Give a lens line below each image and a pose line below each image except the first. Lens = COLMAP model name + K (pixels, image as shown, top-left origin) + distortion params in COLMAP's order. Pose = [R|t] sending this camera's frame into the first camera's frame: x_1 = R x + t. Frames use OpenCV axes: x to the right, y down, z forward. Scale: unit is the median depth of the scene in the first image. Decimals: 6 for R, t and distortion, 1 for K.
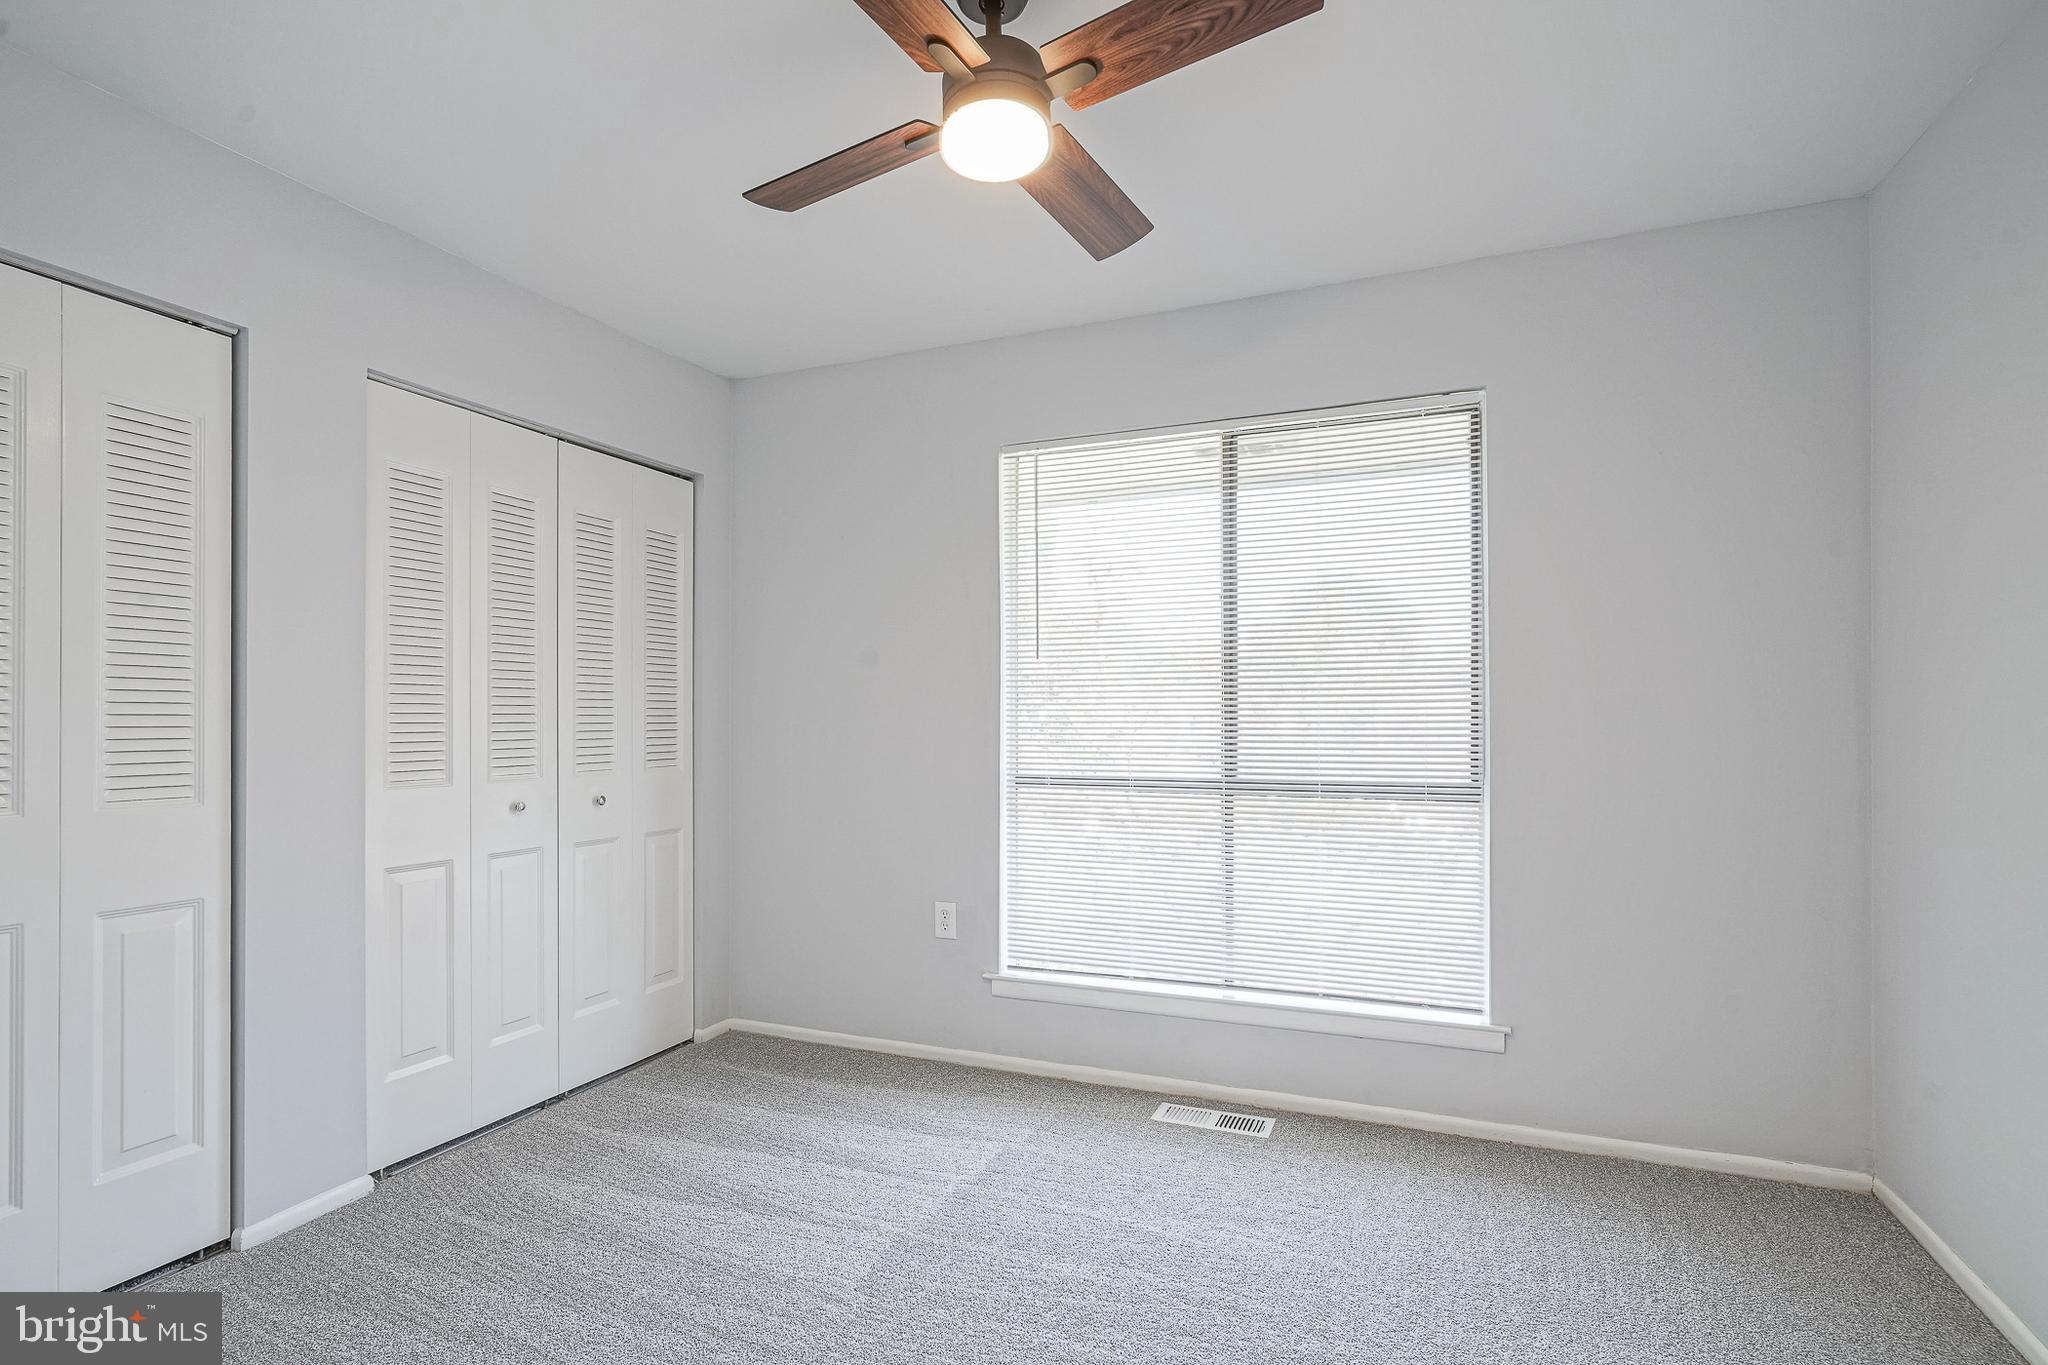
lens RADIAL K [[1054.6, 0, 1042.4], [0, 1054.6, 705.8], [0, 0, 1]] dist [-0.003263, 0.003815]
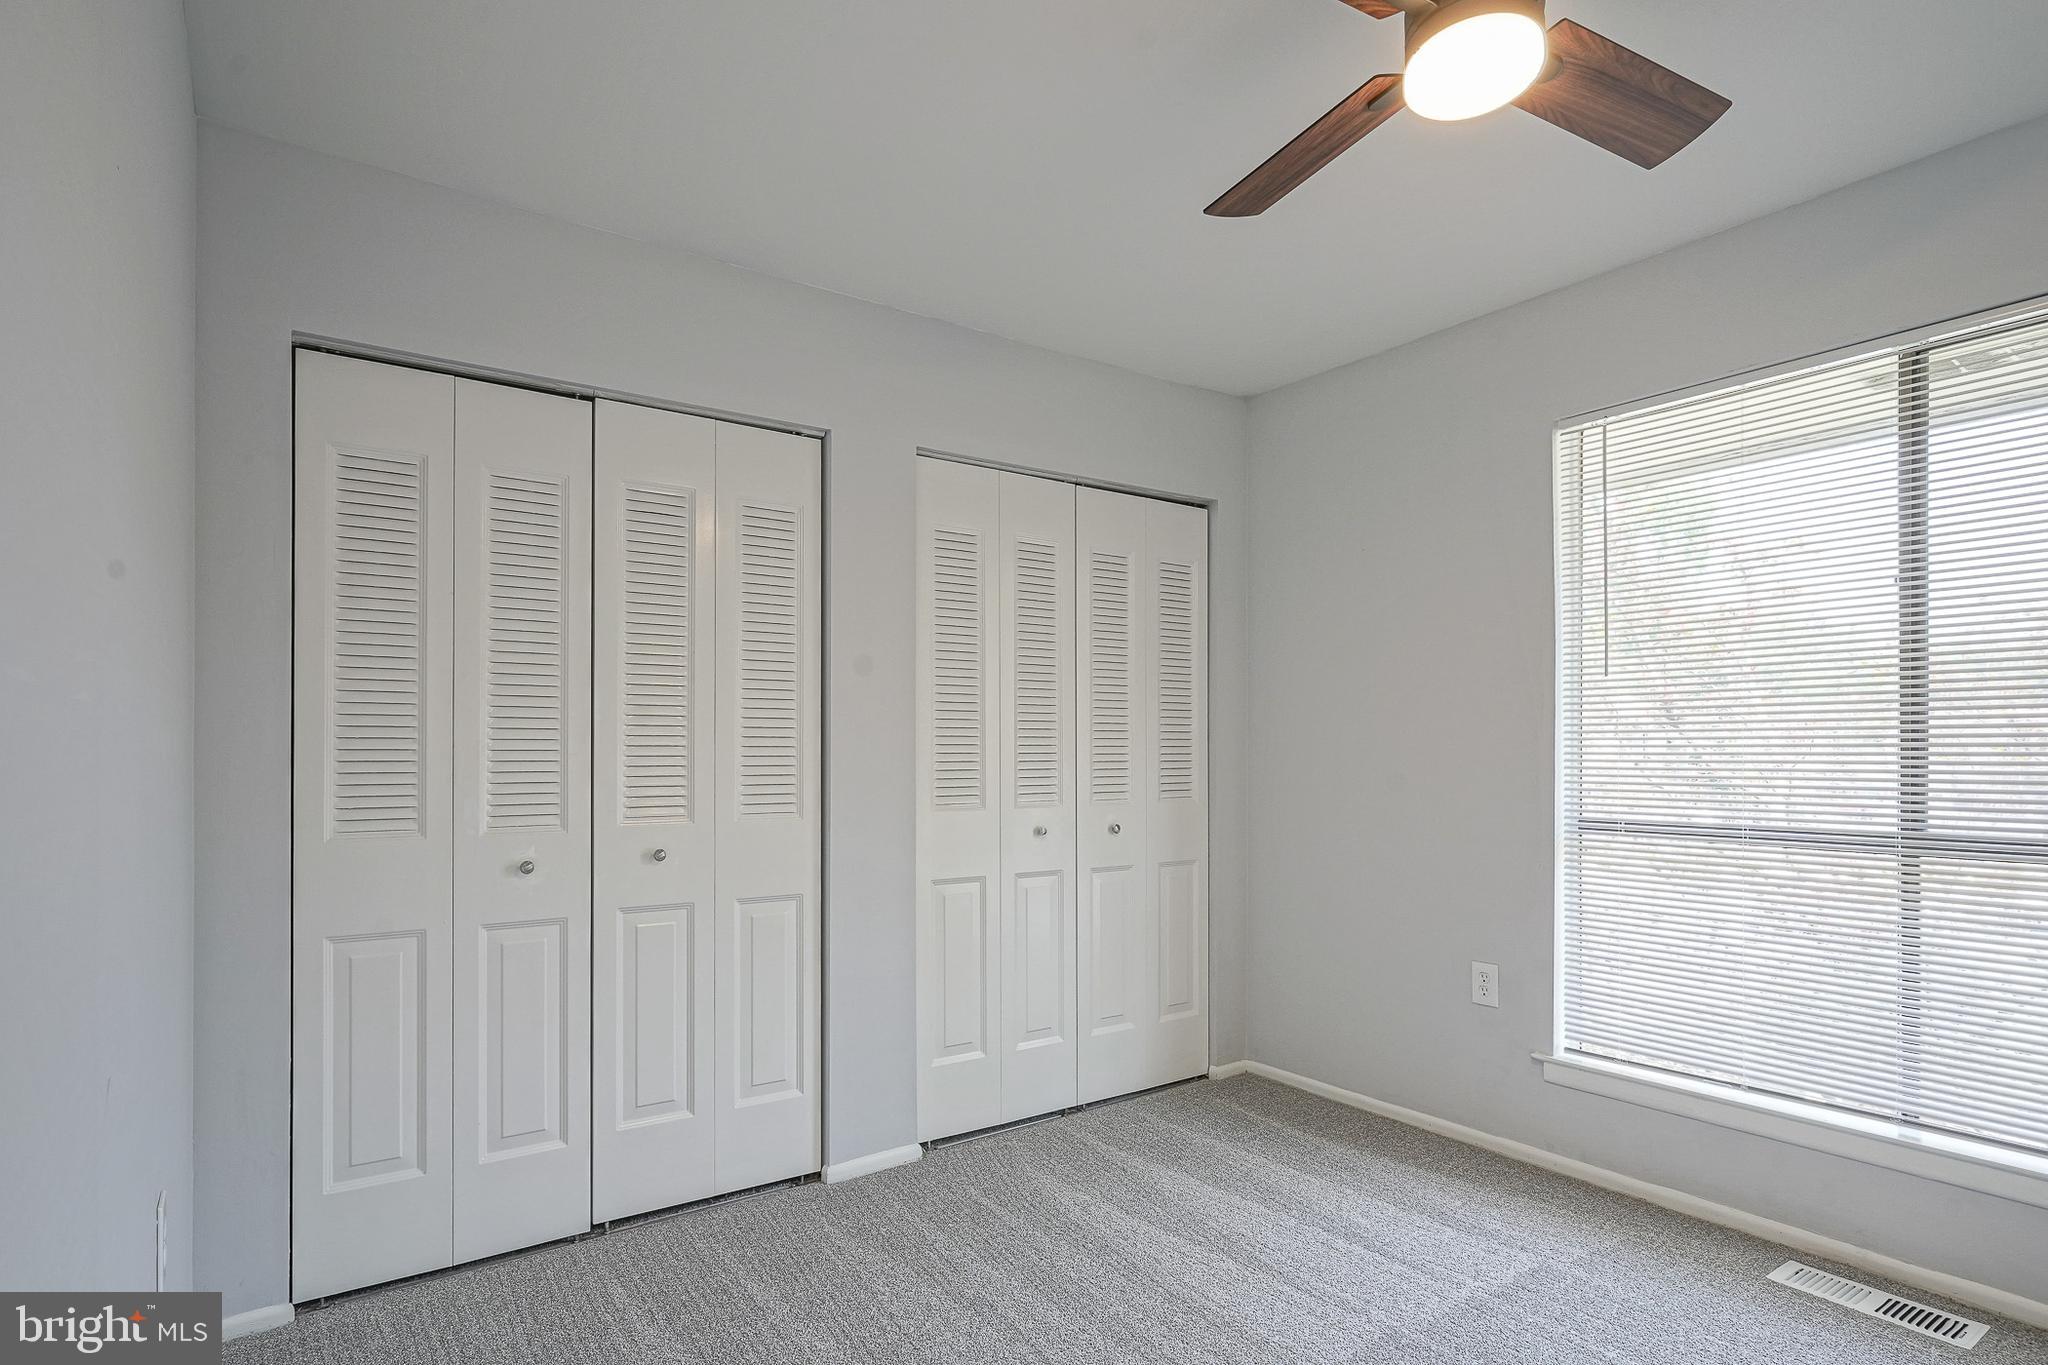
lens RADIAL K [[1132.0, 0, 1023.3], [0, 1132.0, 738.8], [0, 0, 1]] dist [-0.001843, 0.005424]
pose [[0.828647, -0.006213, -0.559736, 0.131535], [0.007430, 0.999972, -0.000099, 0.001123], [0.559721, -0.004077, 0.828671, 0.030973]]
